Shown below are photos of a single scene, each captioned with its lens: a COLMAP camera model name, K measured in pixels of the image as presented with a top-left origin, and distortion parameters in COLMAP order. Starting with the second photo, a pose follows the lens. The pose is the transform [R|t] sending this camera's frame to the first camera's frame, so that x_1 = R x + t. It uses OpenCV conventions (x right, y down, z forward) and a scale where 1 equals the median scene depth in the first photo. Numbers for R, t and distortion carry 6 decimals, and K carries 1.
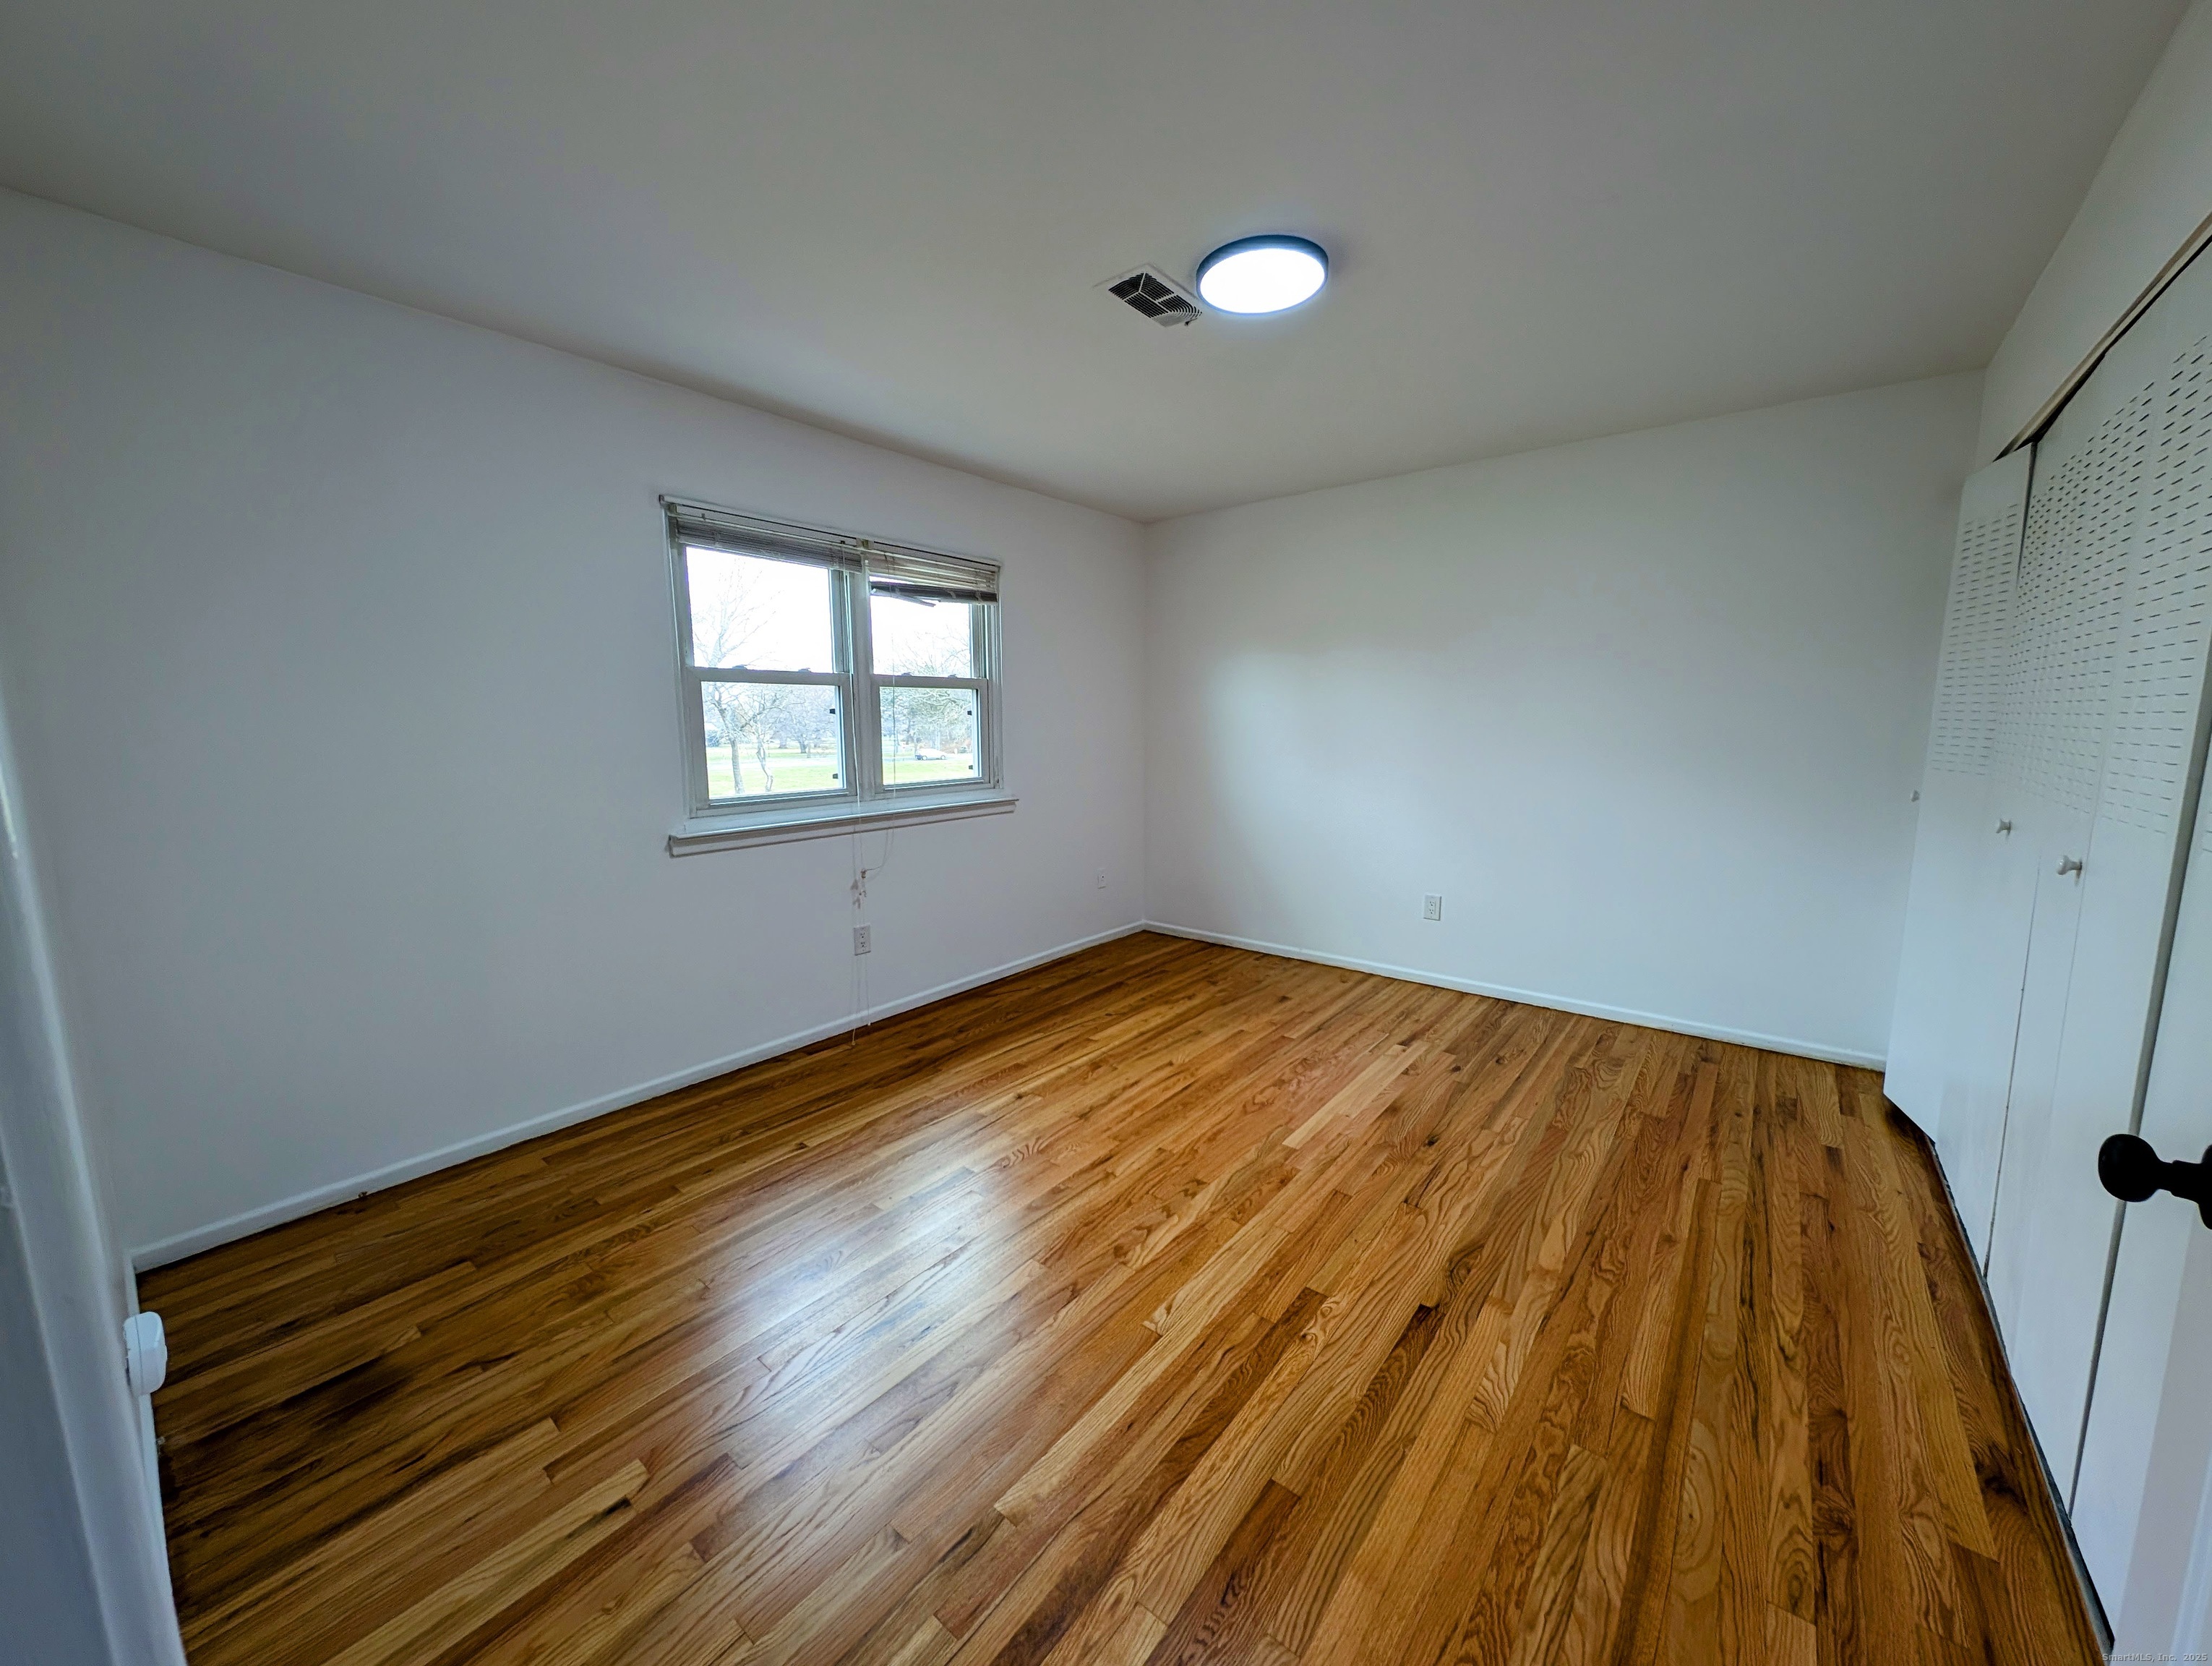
lens RADIAL K [[831.7, 0, 1116.9], [0, 831.7, 832.1], [0, 0, 1]] dist [-0.000746, -0.000173]
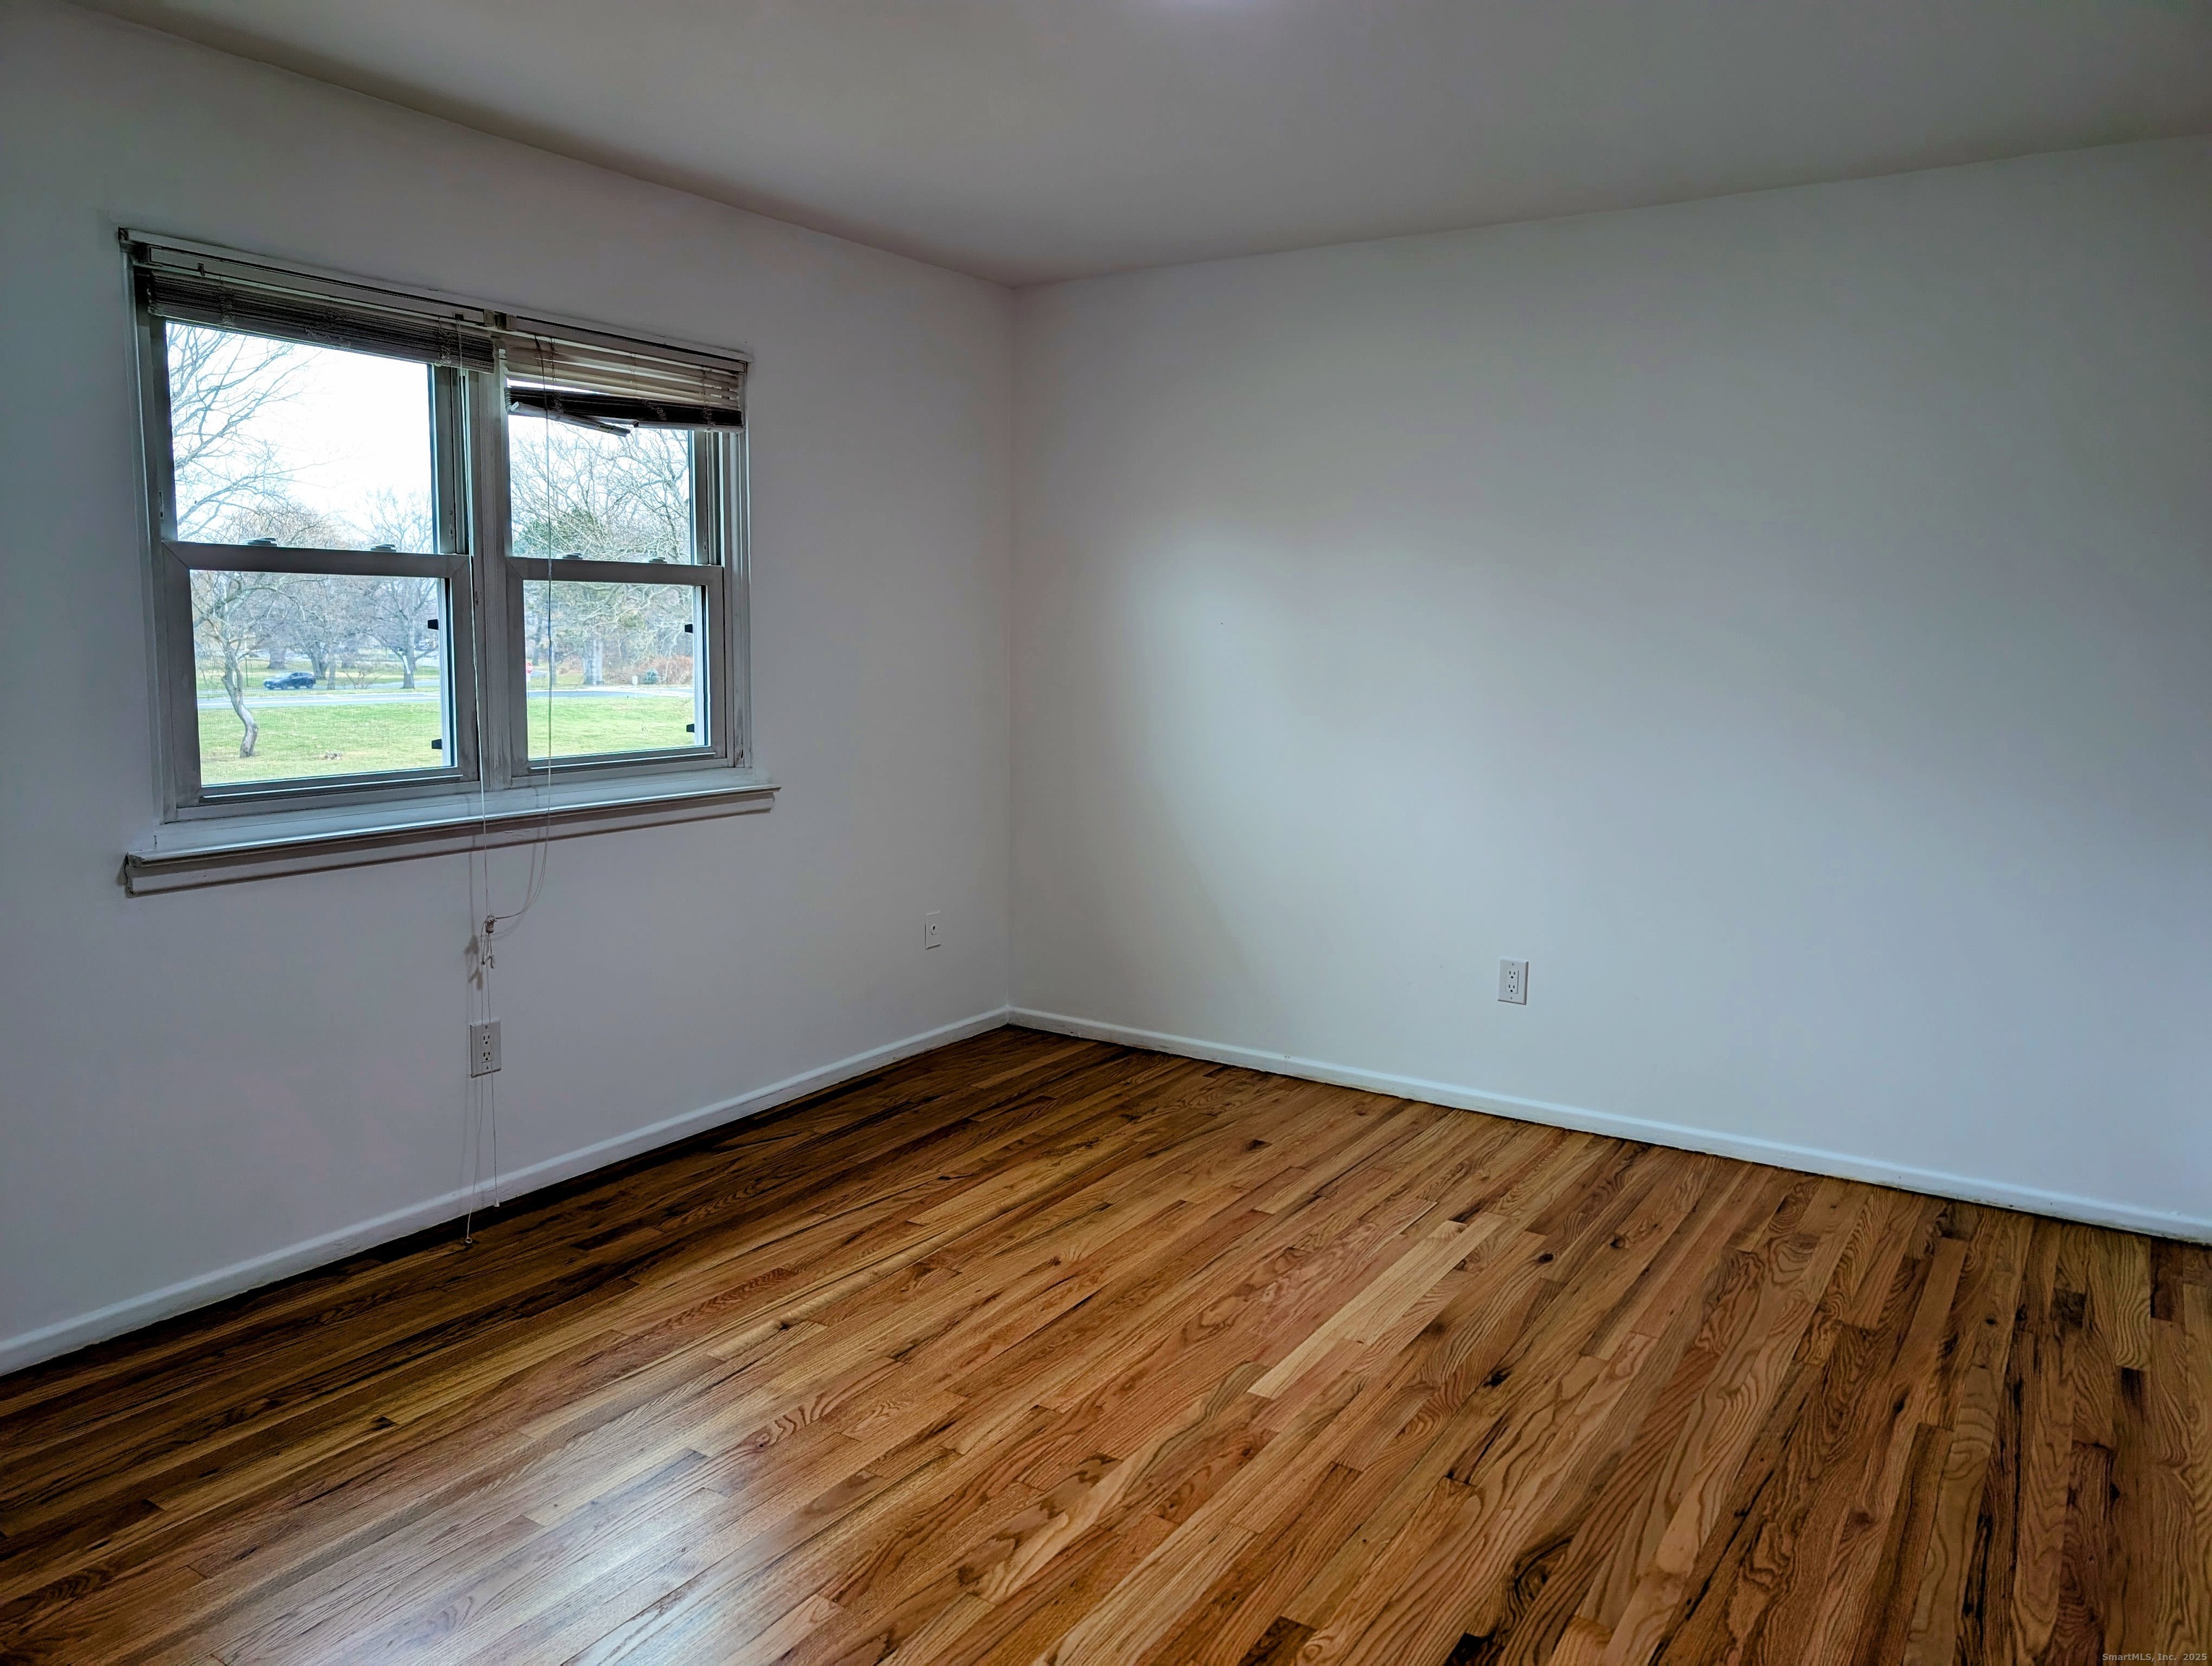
lens RADIAL K [[1601.2, 0, 1106.0], [0, 1601.2, 833.0], [0, 0, 1]] dist [-0.010743, 0.027095]
pose [[0.995486, 0.003629, 0.094838, -0.006550], [-0.003208, 0.999984, -0.004600, -0.008365], [-0.094853, 0.004275, 0.995482, -0.100742]]
